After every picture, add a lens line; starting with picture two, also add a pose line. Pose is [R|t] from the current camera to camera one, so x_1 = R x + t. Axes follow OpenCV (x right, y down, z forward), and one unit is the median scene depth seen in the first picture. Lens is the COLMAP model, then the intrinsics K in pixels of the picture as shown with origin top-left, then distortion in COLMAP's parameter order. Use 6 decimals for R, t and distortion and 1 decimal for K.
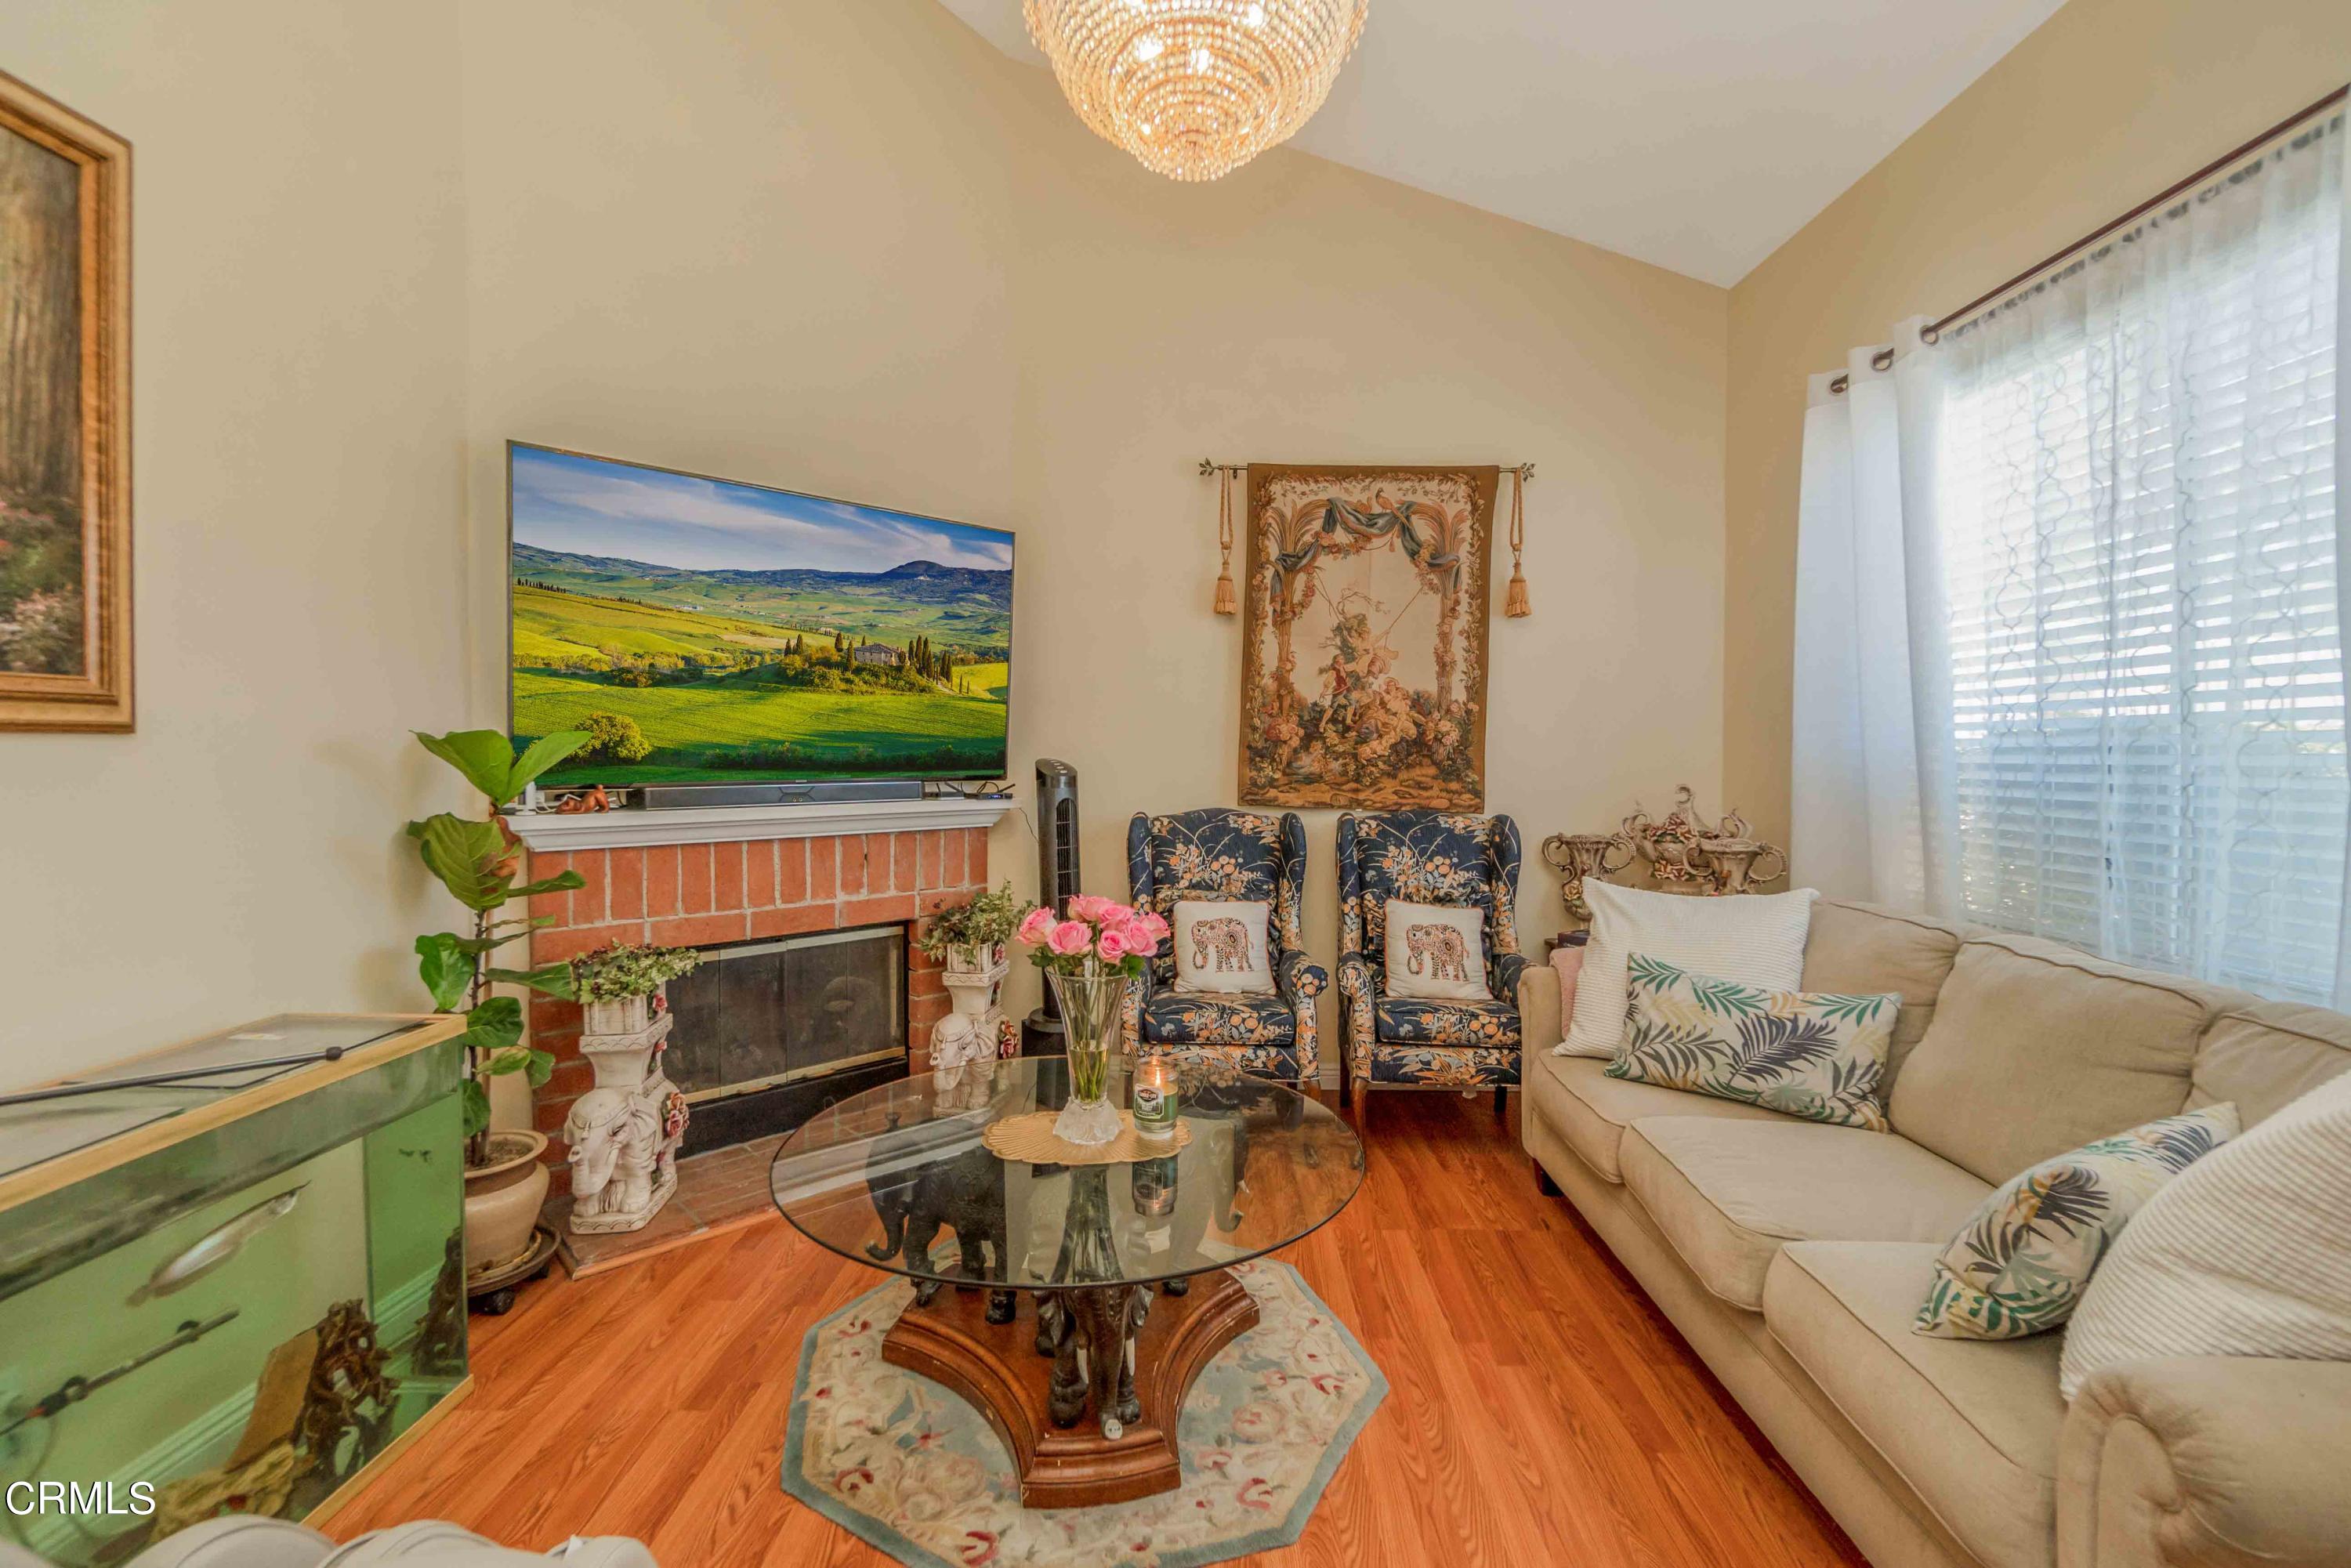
lens RADIAL K [[1011.3, 0, 1172.7], [0, 1011.3, 790.5], [0, 0, 1]] dist [-0.004730, 0.000089]
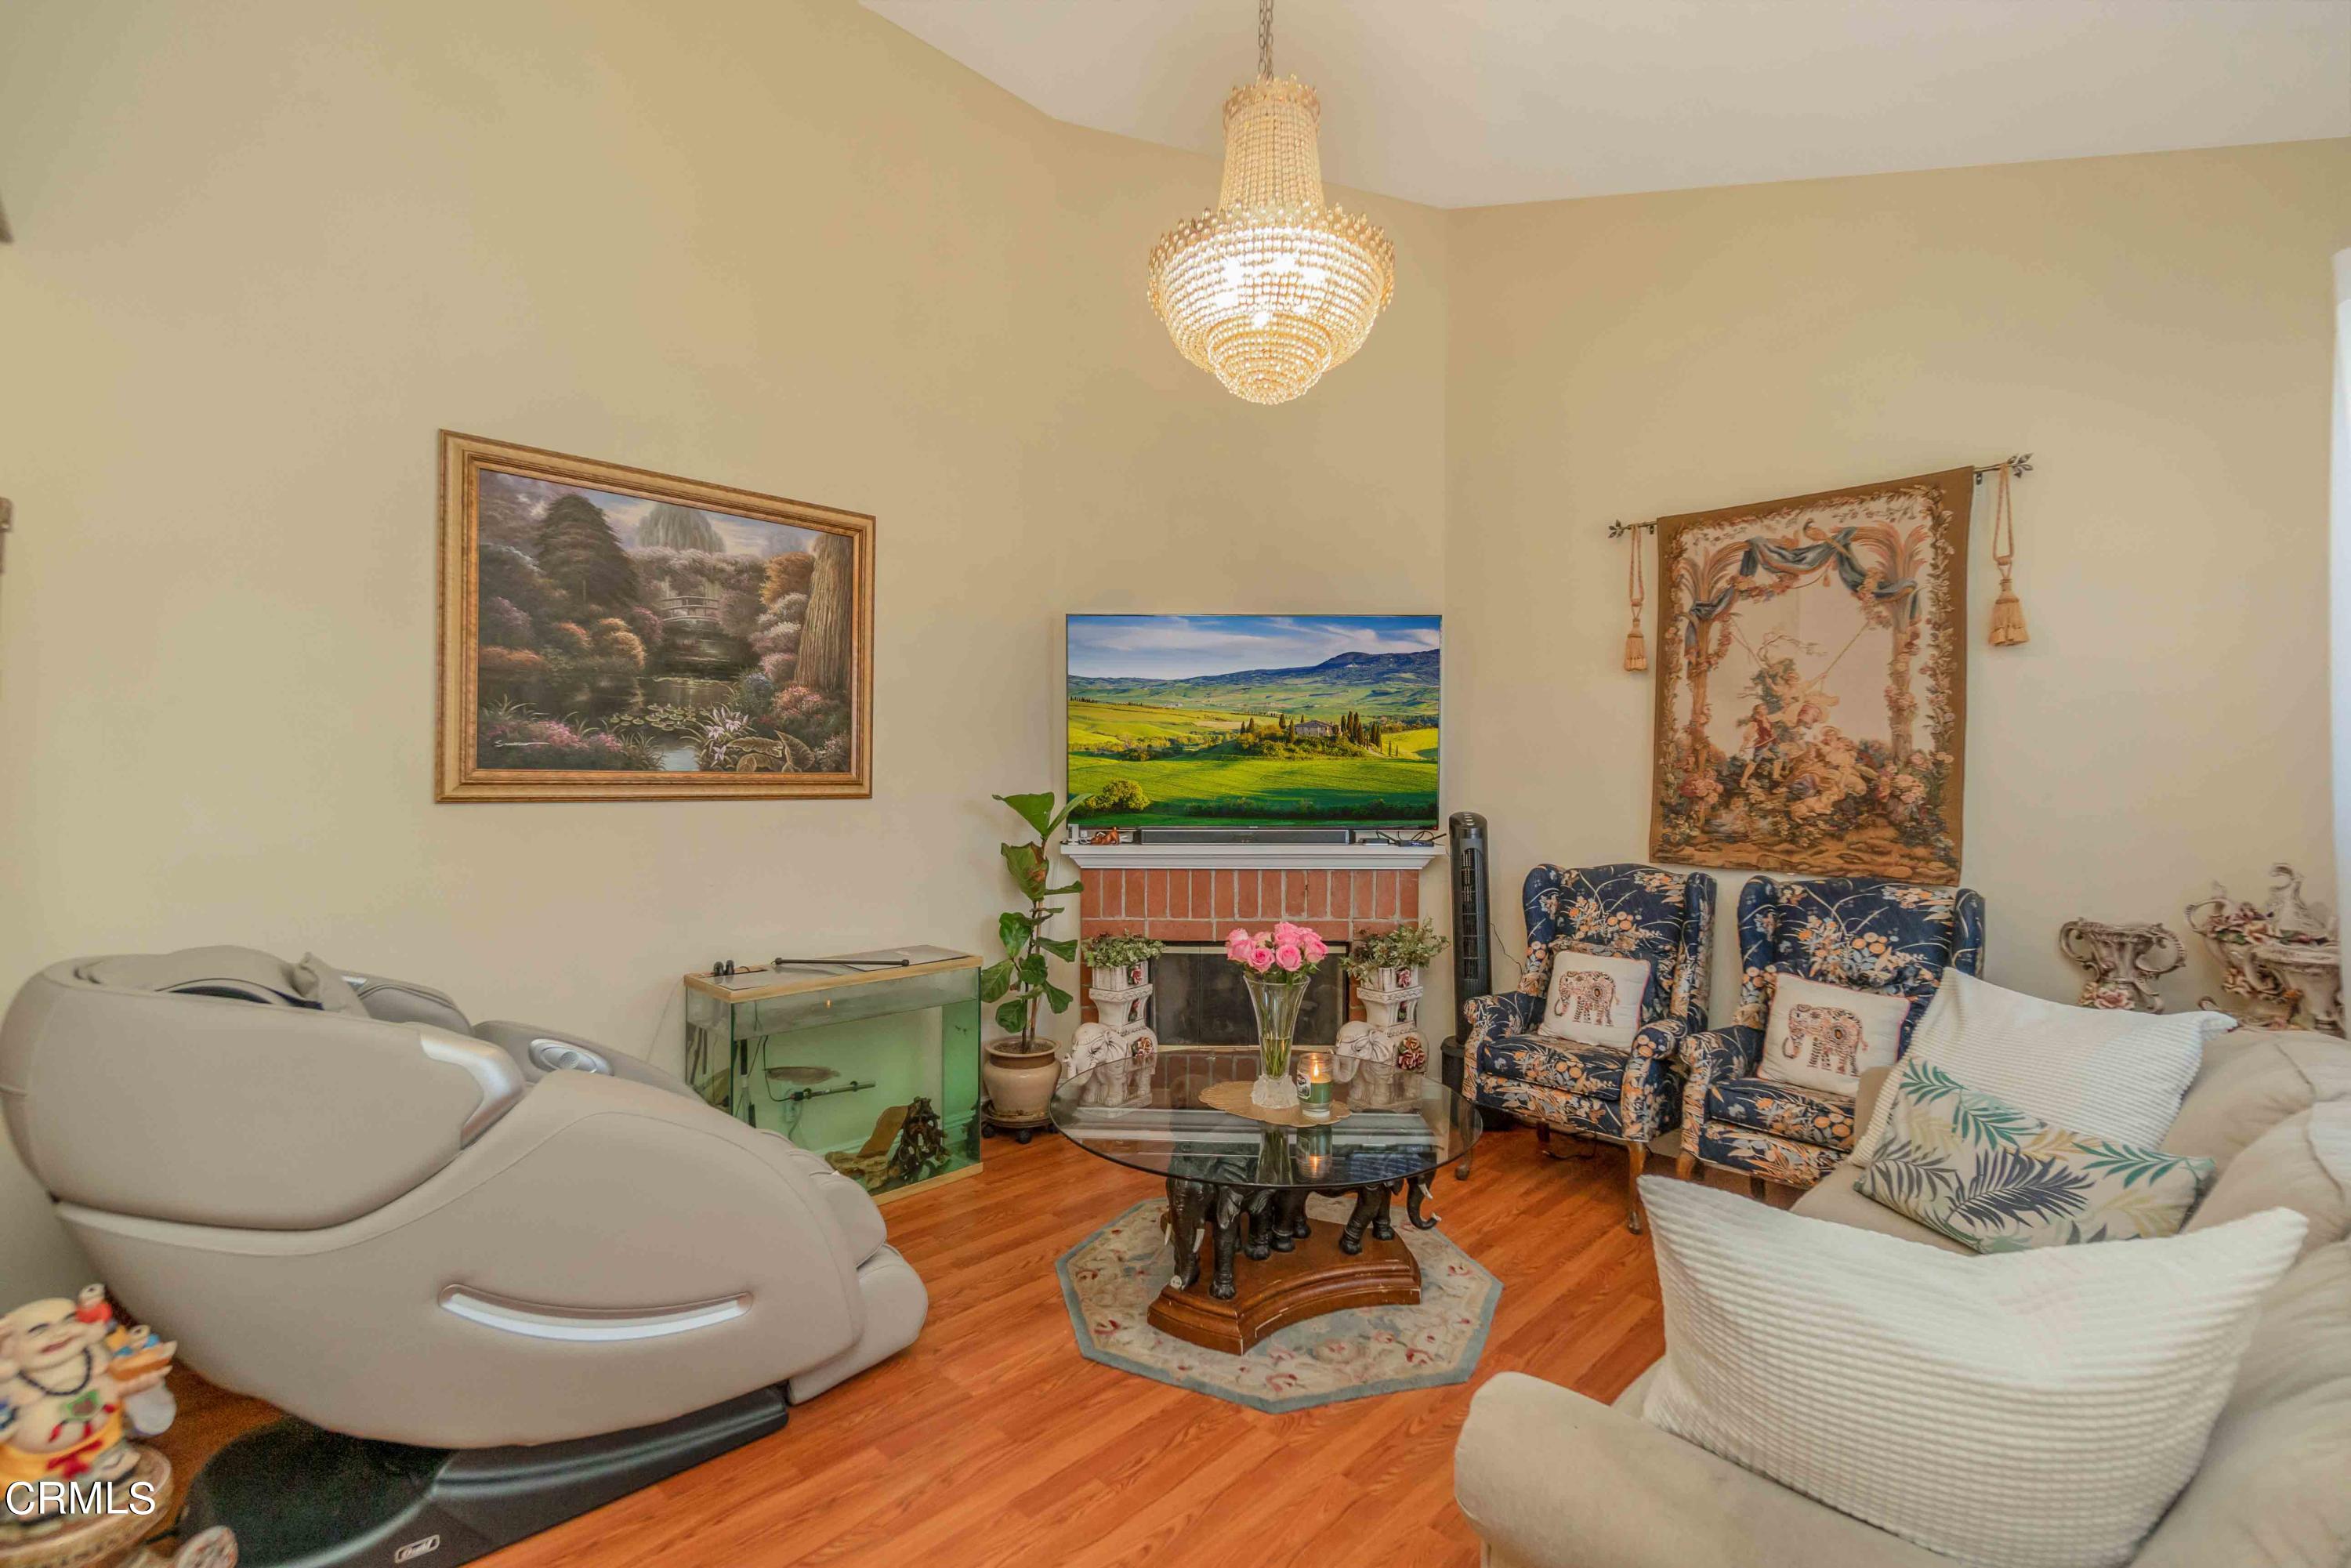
lens RADIAL K [[1011.3, 0, 1173.0], [0, 1011.3, 793.0], [0, 0, 1]] dist [-0.004730, 0.000089]
pose [[0.725359, 0.003455, -0.688362, 0.490676], [-0.026725, 0.999375, -0.023146, -0.021062], [0.687852, 0.035185, 0.724998, -0.045507]]
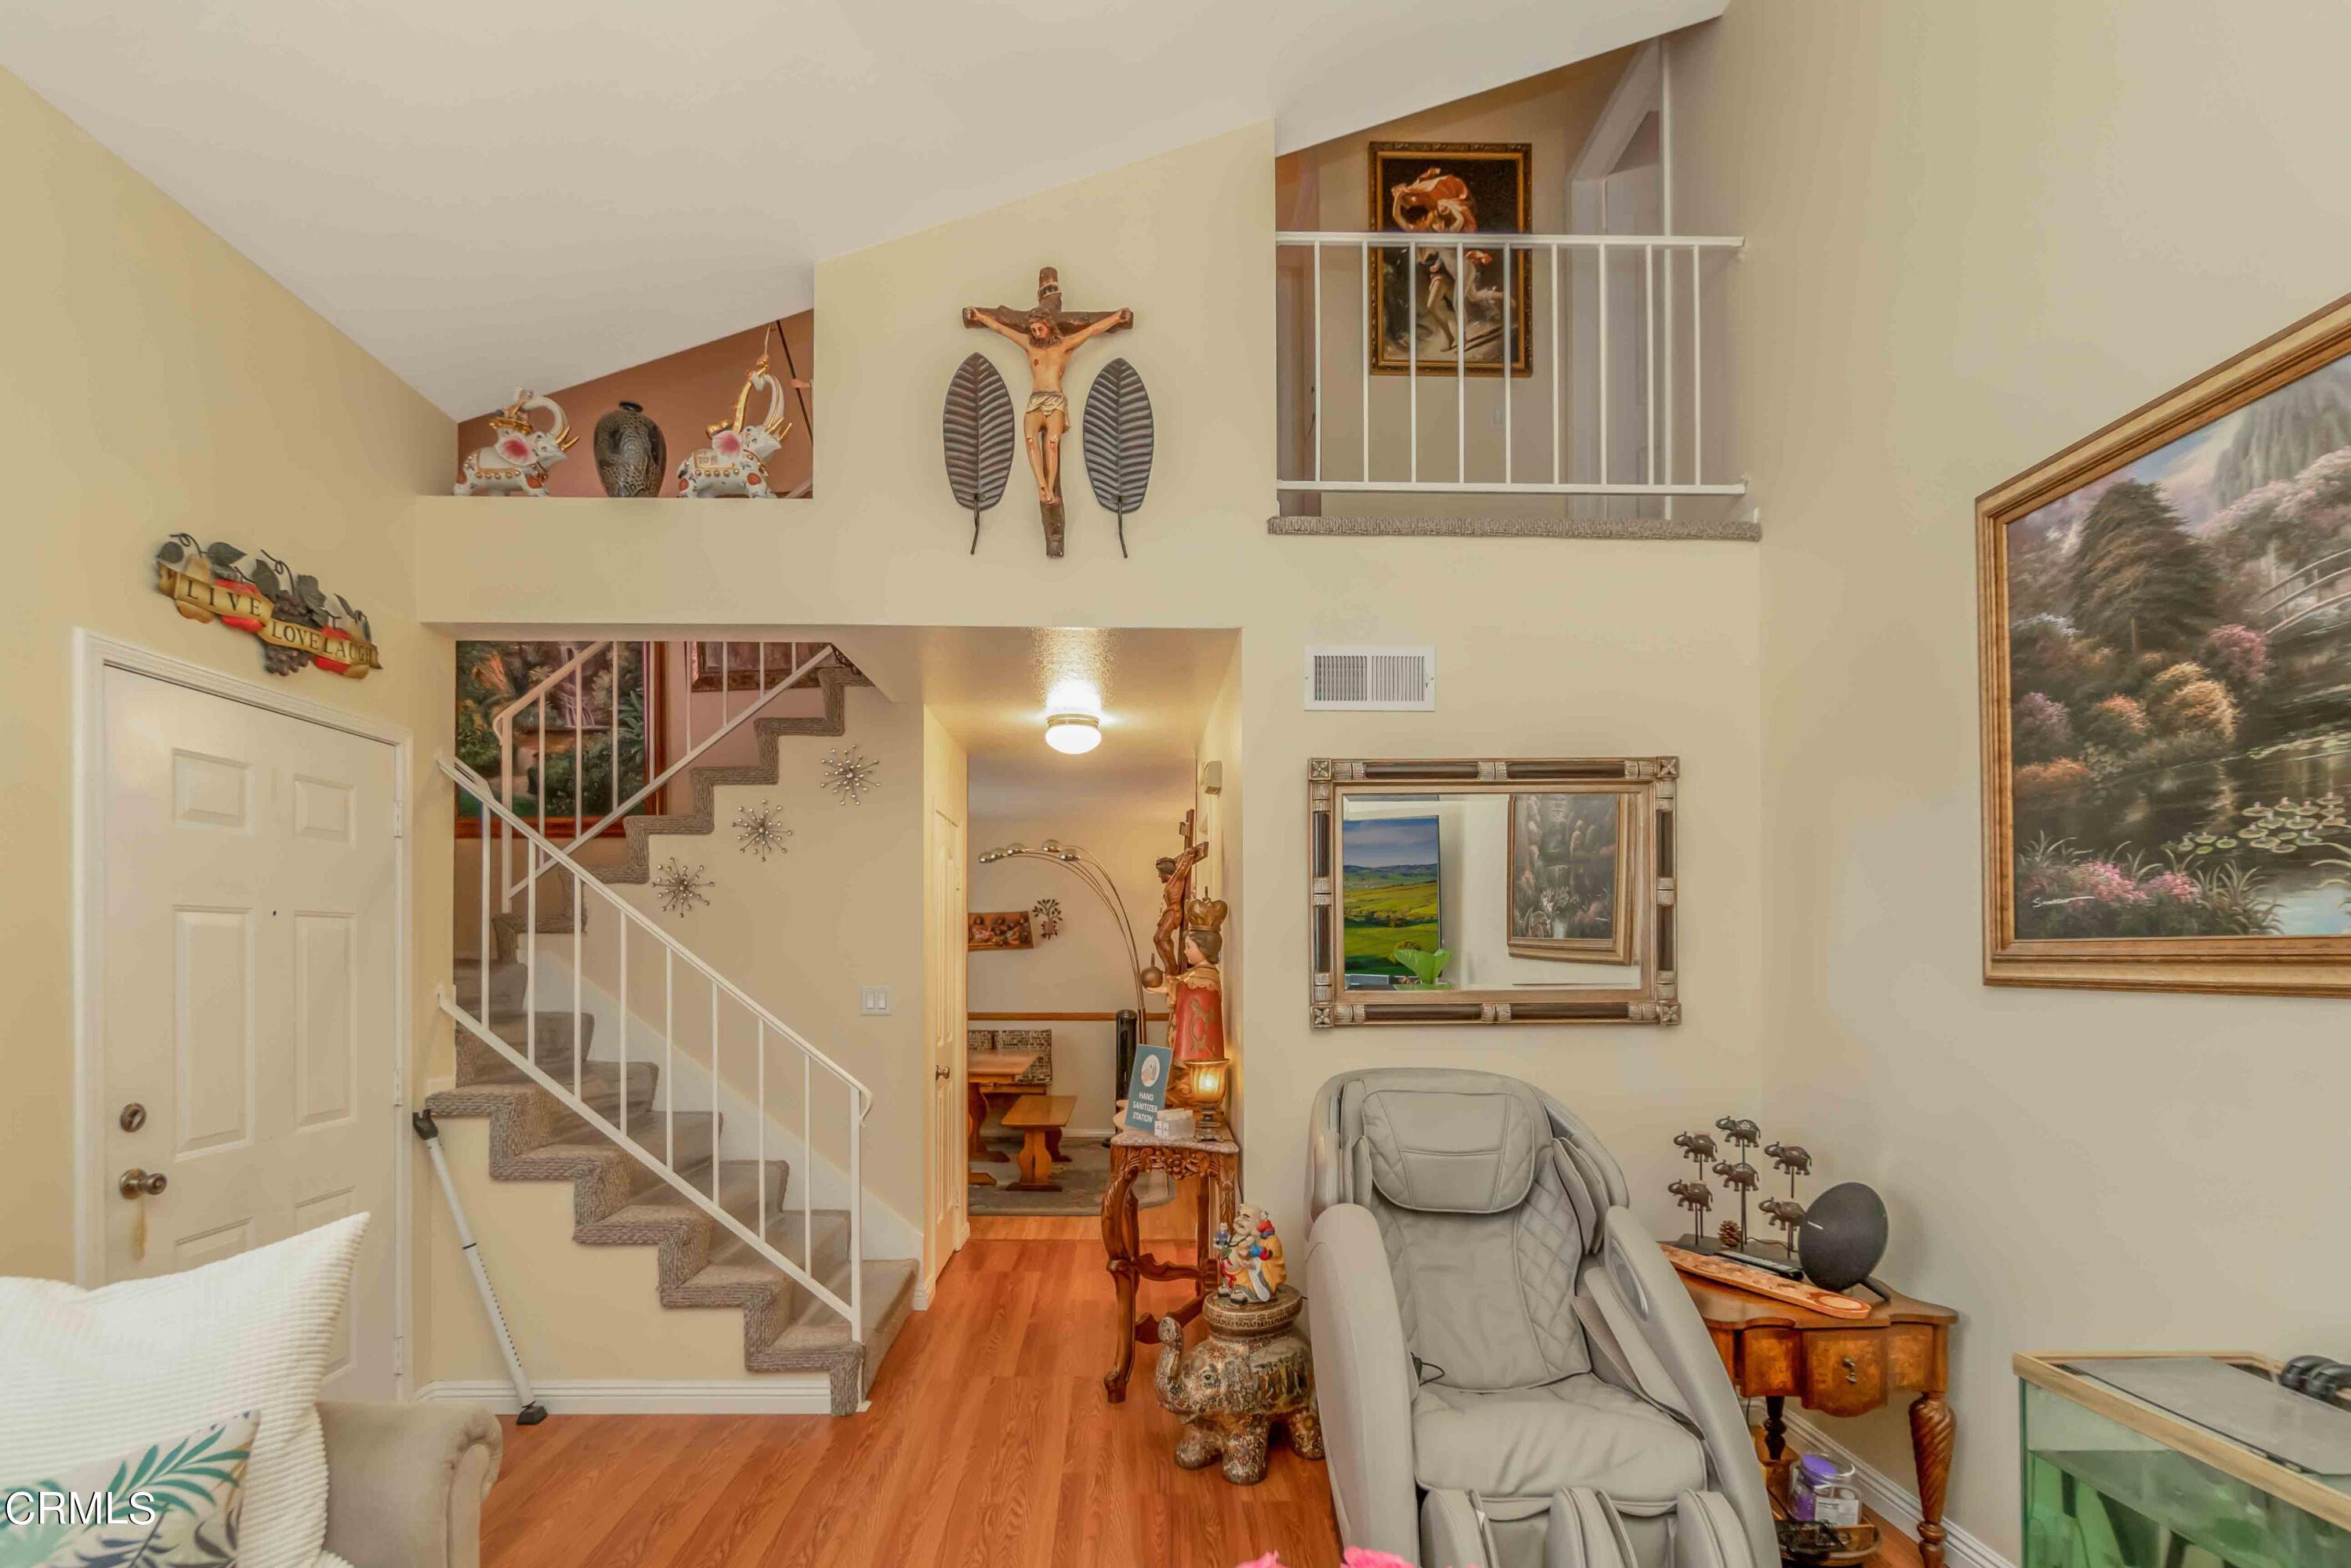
lens RADIAL K [[1060.3, 0, 1144.9], [0, 1060.3, 950.6], [0, 0, 1]] dist [-0.004038, 0.000436]
pose [[-0.998703, -0.000280, -0.050916, -0.000582], [-0.002029, 0.999409, 0.034306, -0.063311], [0.050876, 0.034365, -0.998114, 0.852600]]
